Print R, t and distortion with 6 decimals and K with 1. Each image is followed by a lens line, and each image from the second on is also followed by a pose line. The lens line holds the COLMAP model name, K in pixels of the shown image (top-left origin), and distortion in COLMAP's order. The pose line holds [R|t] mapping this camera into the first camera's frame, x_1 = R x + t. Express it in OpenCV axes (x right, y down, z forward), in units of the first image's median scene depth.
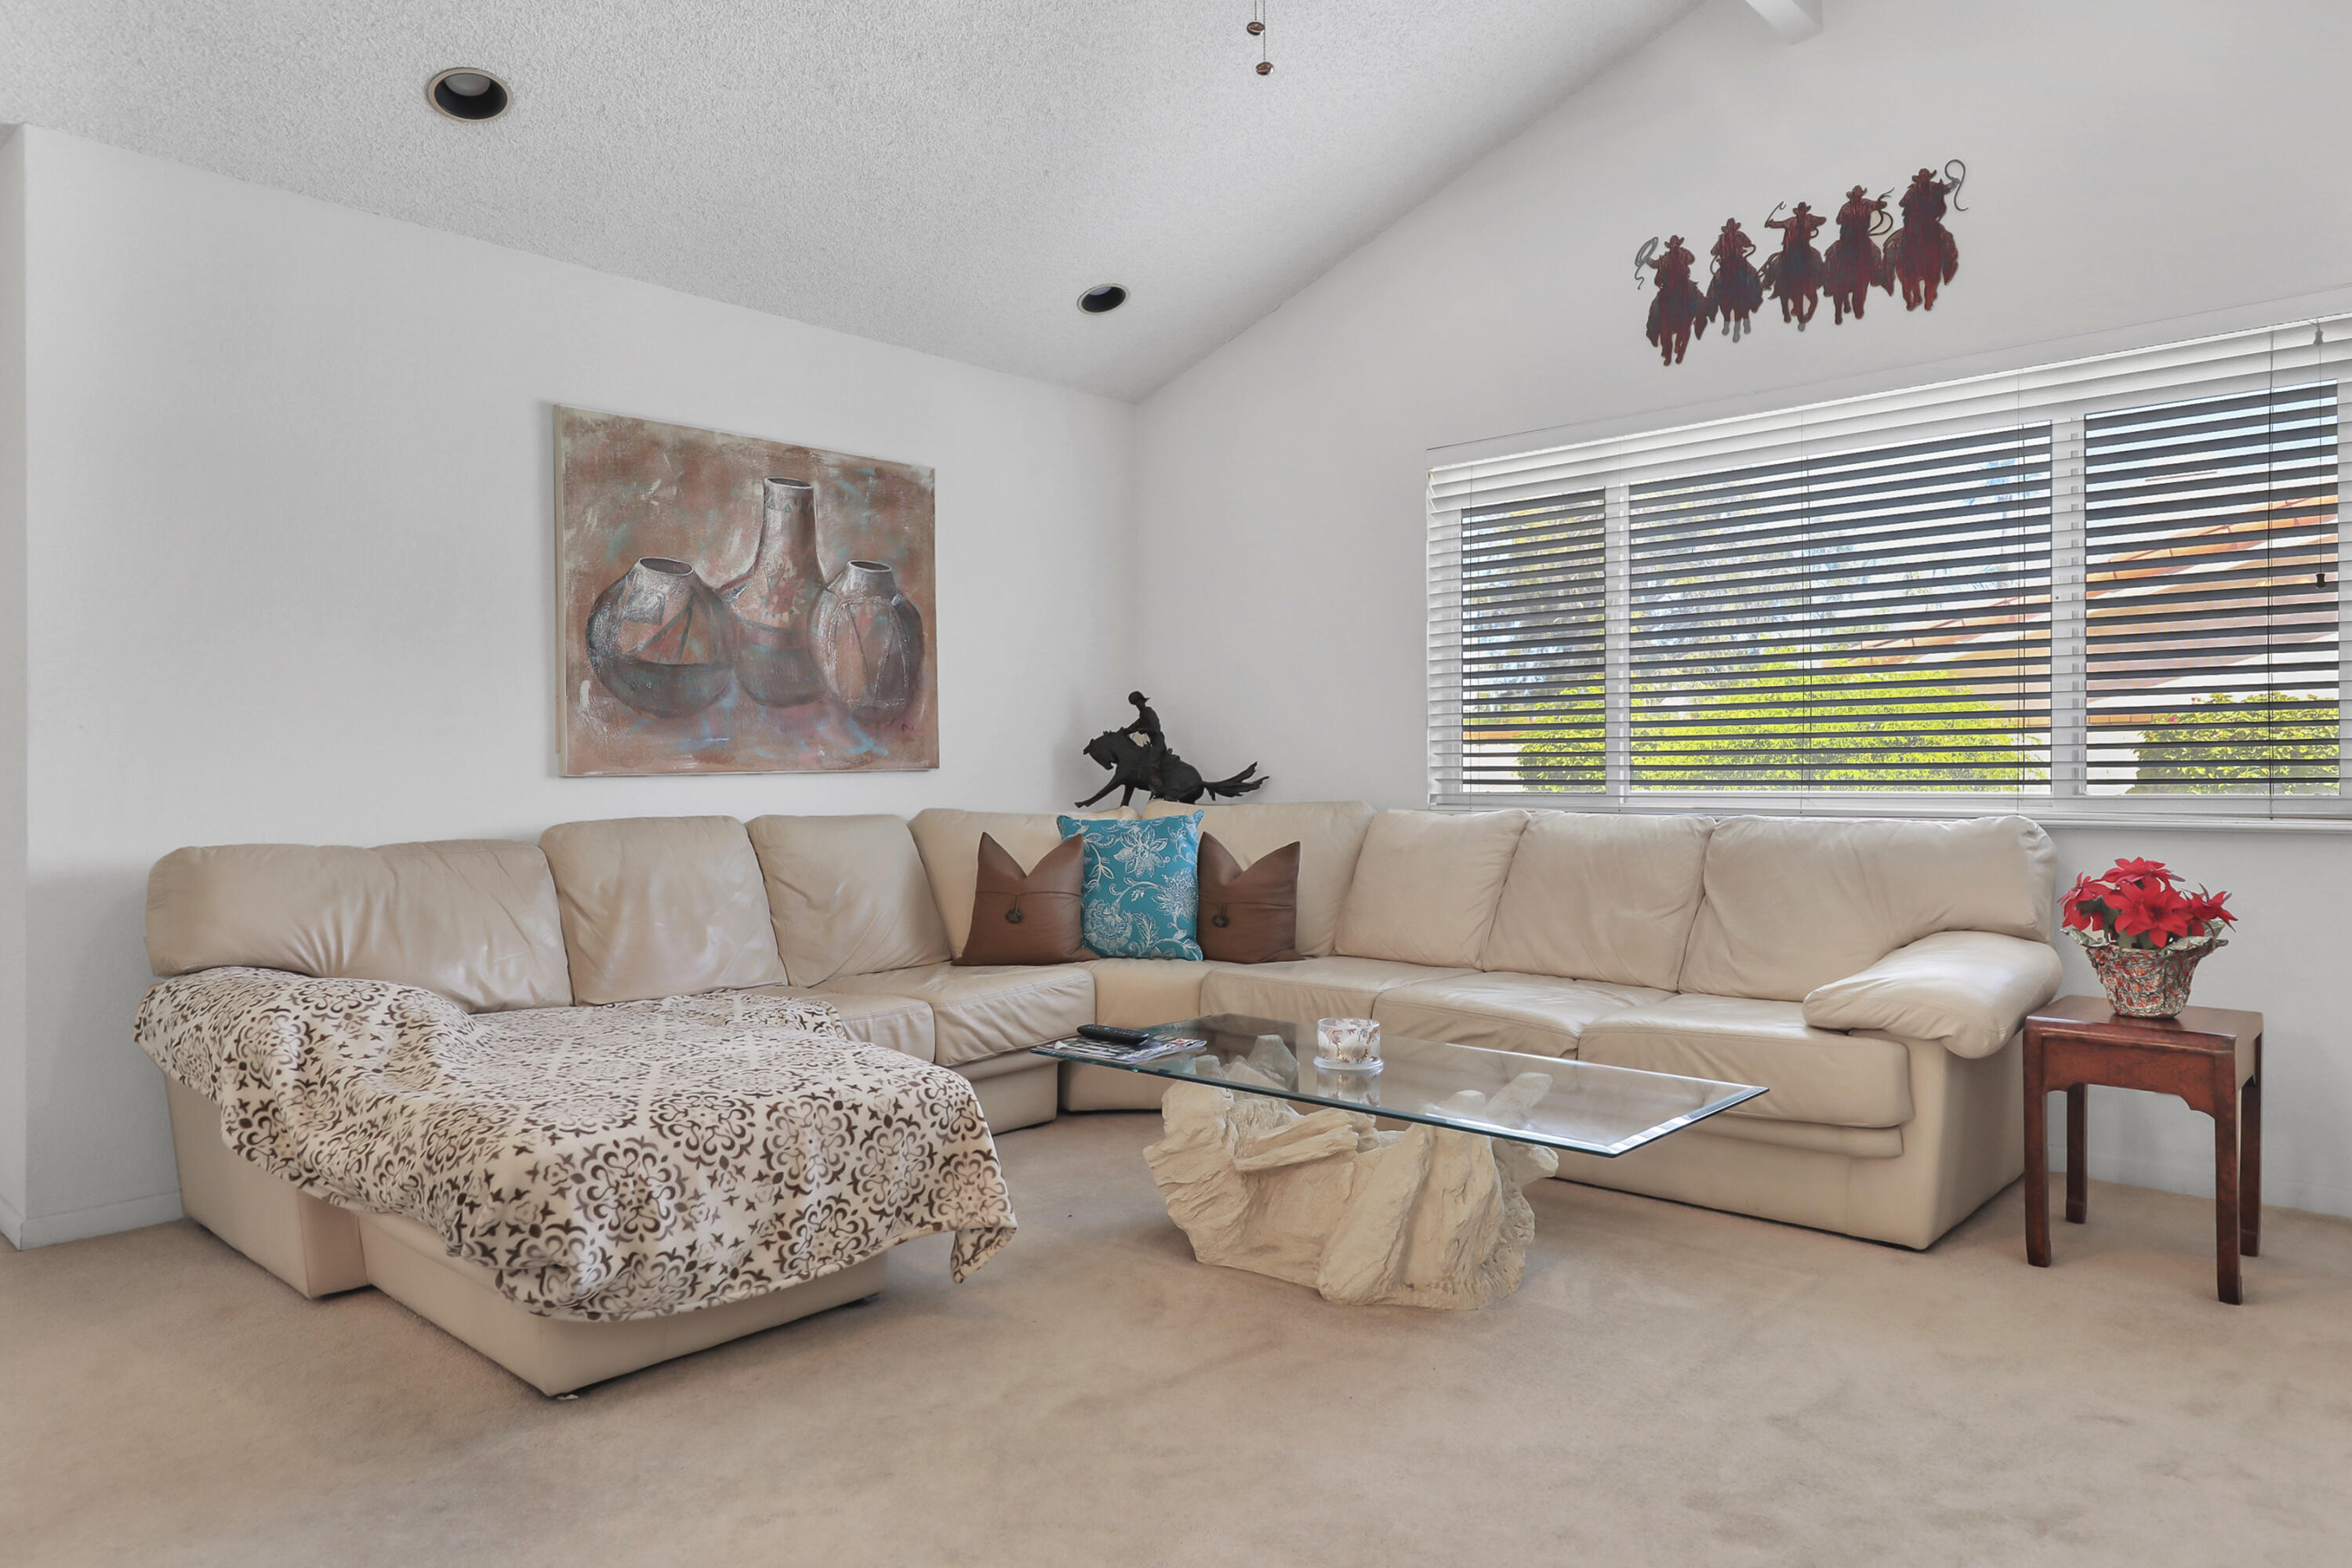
lens RADIAL K [[1502.8, 0, 1167.2], [0, 1502.8, 721.6], [0, 0, 1]] dist [0.010895, 0.000572]
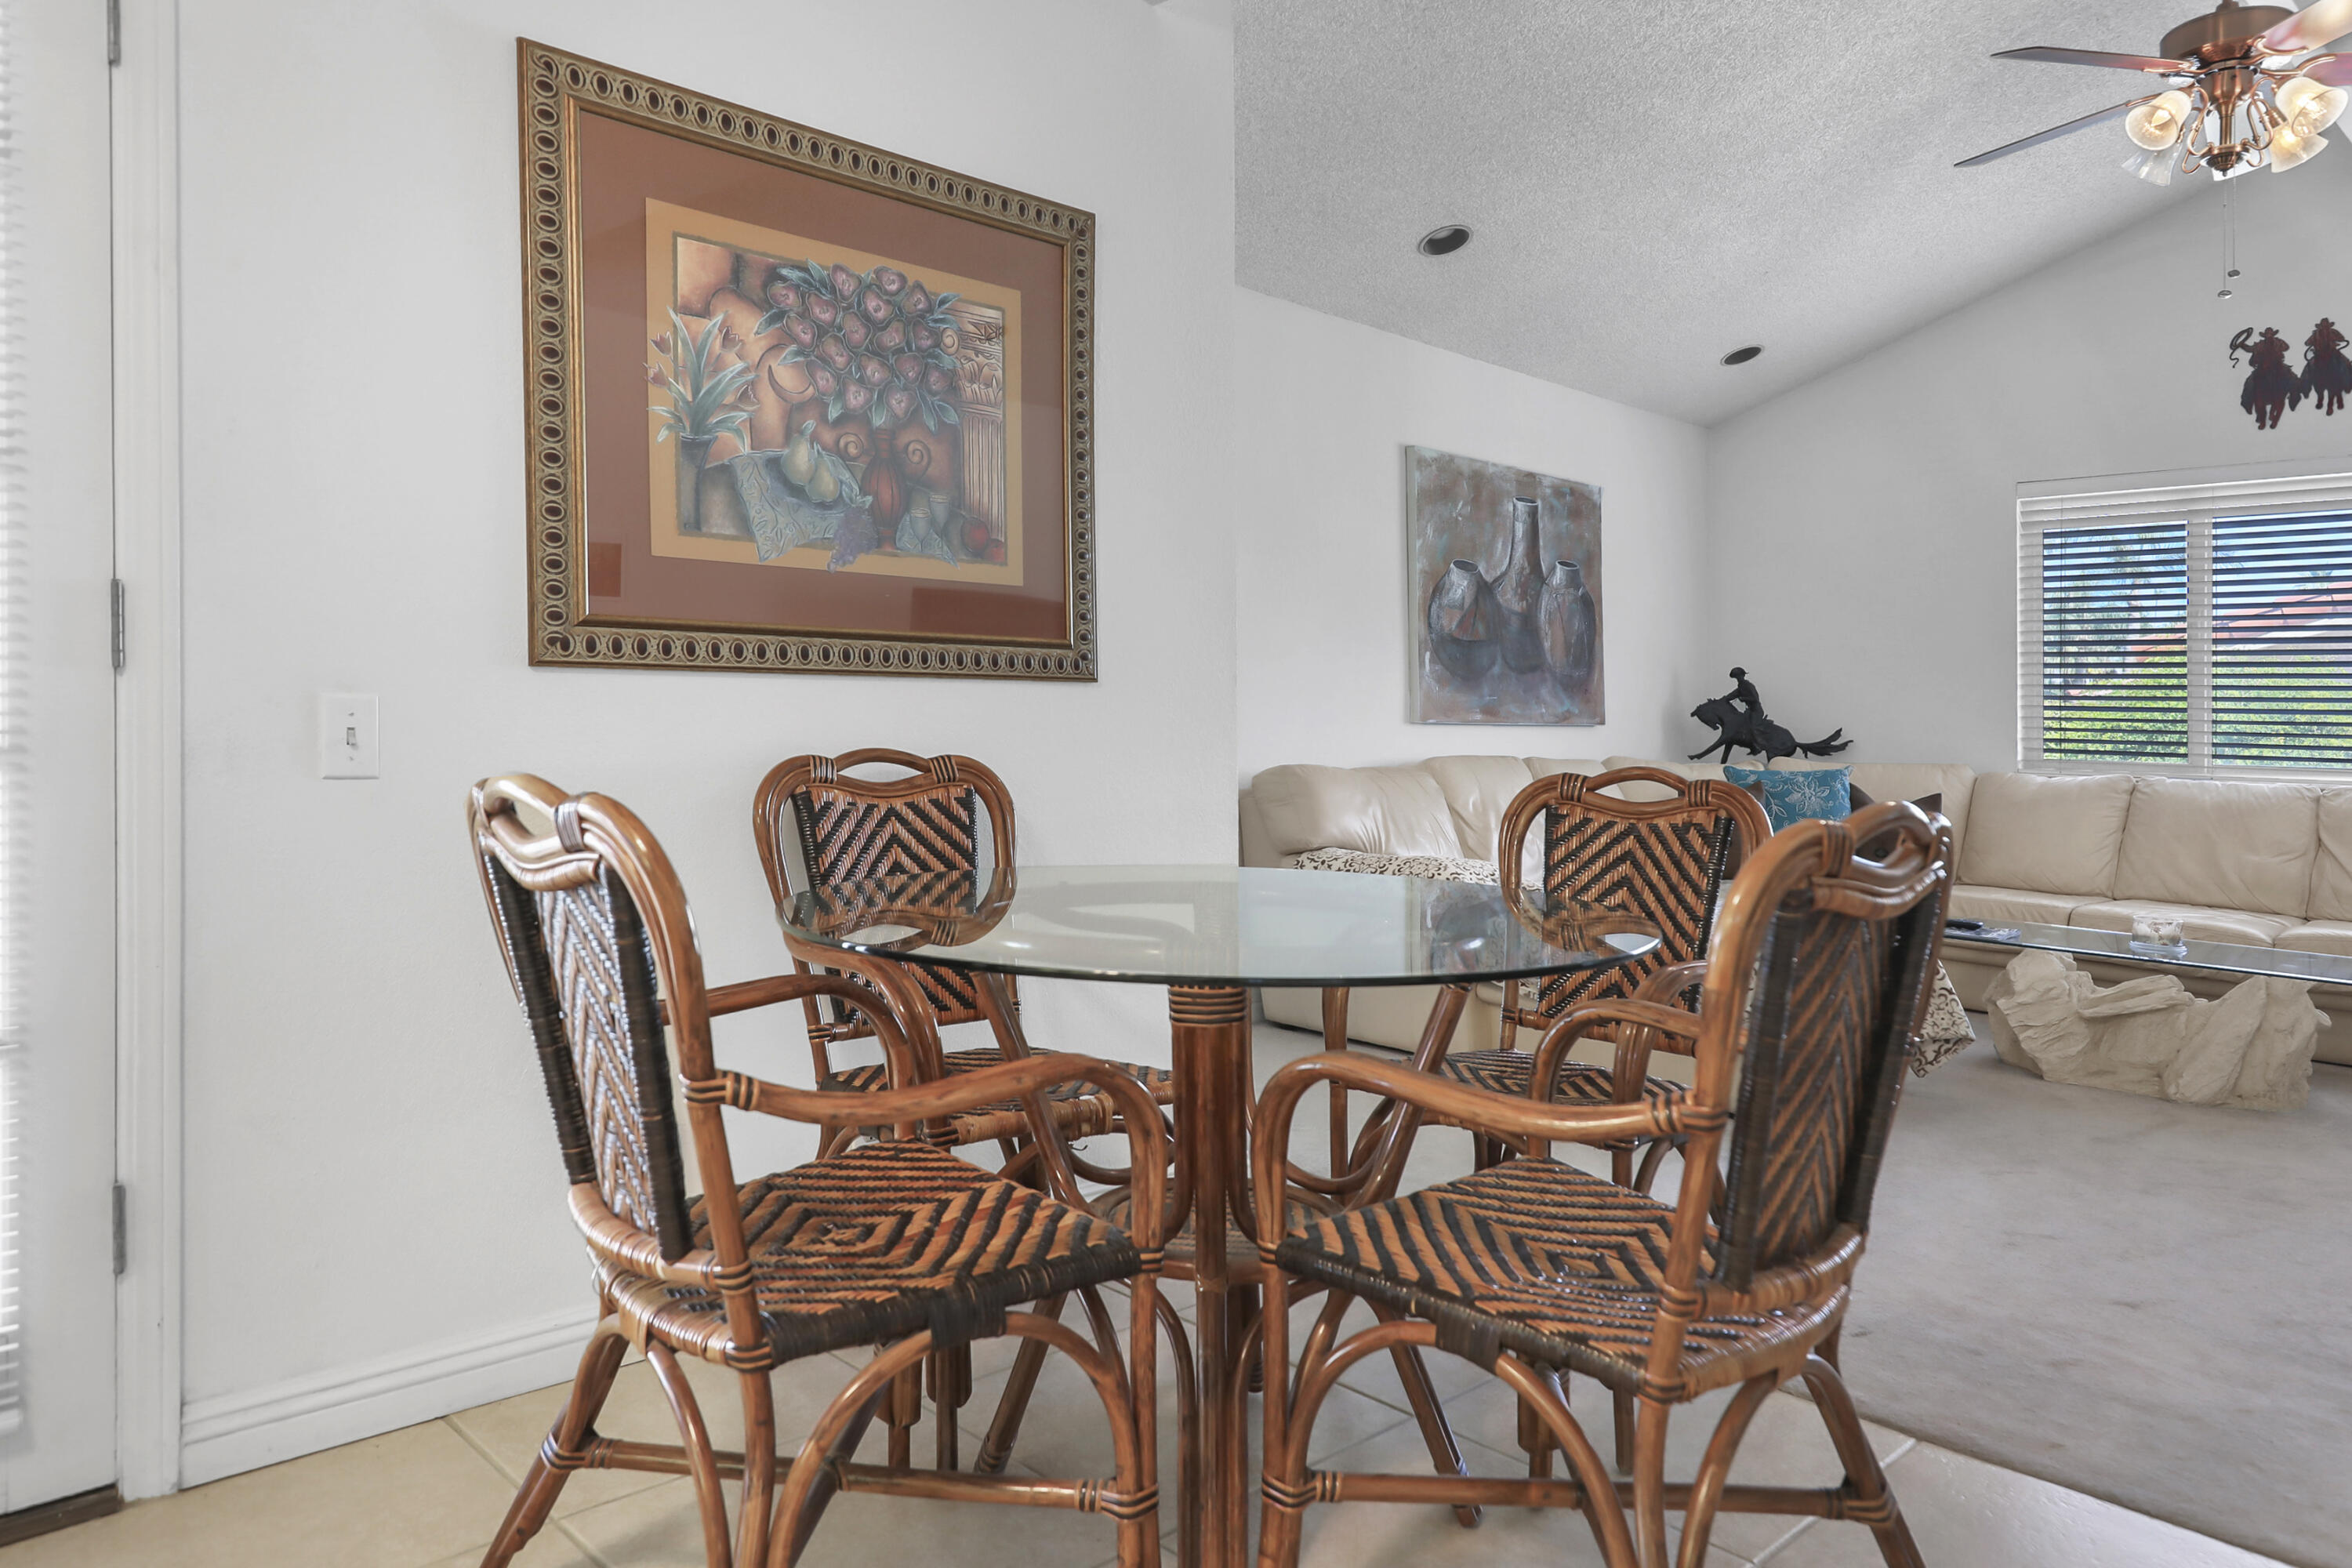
lens RADIAL K [[1517.1, 0, 1221.1], [0, 1517.1, 651.4], [0, 0, 1]] dist [0.016380, 0.001233]
pose [[0.997551, 0.031900, -0.062243, -0.456296], [-0.032704, 0.999394, -0.011939, -0.005325], [0.061825, 0.013945, 0.997990, -0.339590]]
